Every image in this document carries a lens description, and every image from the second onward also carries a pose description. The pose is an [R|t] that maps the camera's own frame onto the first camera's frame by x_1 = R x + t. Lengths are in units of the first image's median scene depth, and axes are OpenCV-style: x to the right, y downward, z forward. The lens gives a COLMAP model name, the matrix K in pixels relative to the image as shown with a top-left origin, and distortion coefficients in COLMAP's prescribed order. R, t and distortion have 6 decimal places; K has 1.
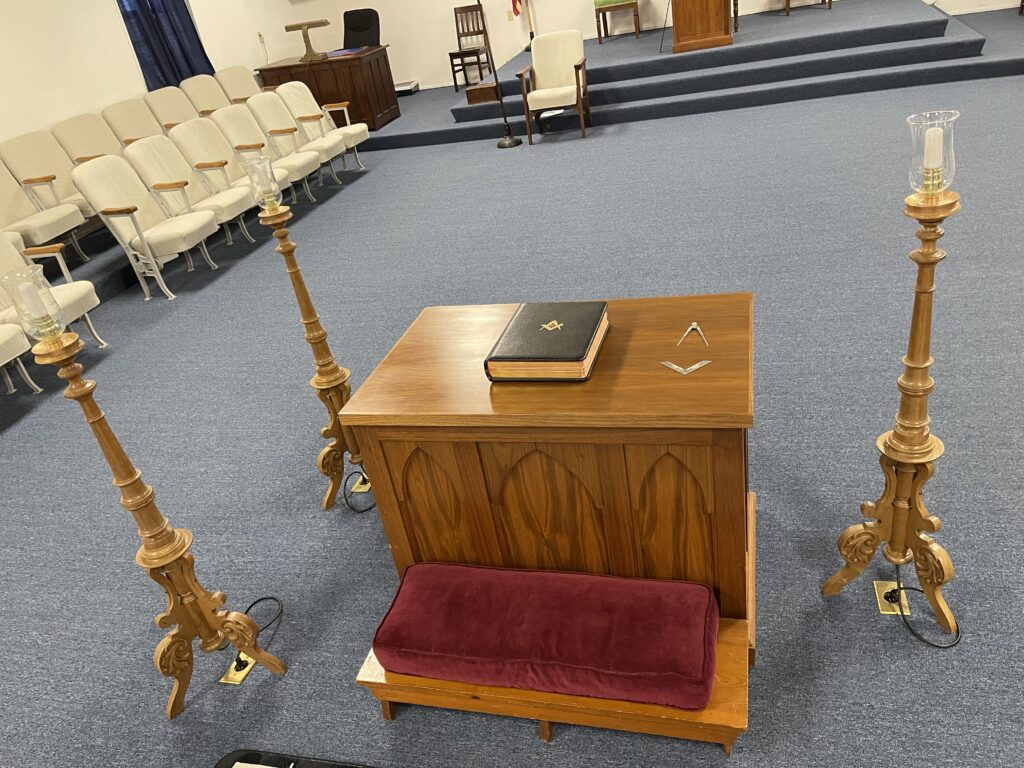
lens RADIAL K [[763.4, 0, 516.9], [0, 763.4, 387.5], [0, 0, 1]] dist [0.036560, -0.002066]
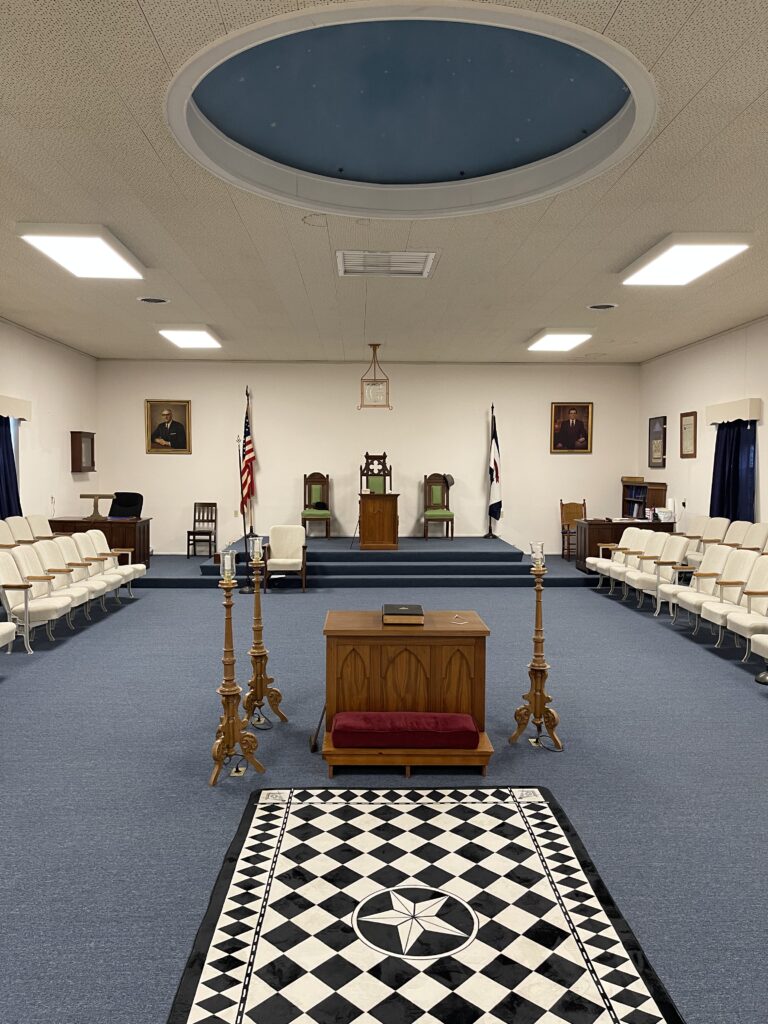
lens RADIAL K [[763.4, 0, 384.0], [0, 763.4, 512.0], [0, 0, 1]] dist [0.036560, -0.002066]
pose [[0.946327, 0.150338, 0.286119, -0.199399], [0.001729, 0.882871, -0.469613, 0.208302], [-0.323207, 0.444902, 0.835224, -0.303001]]
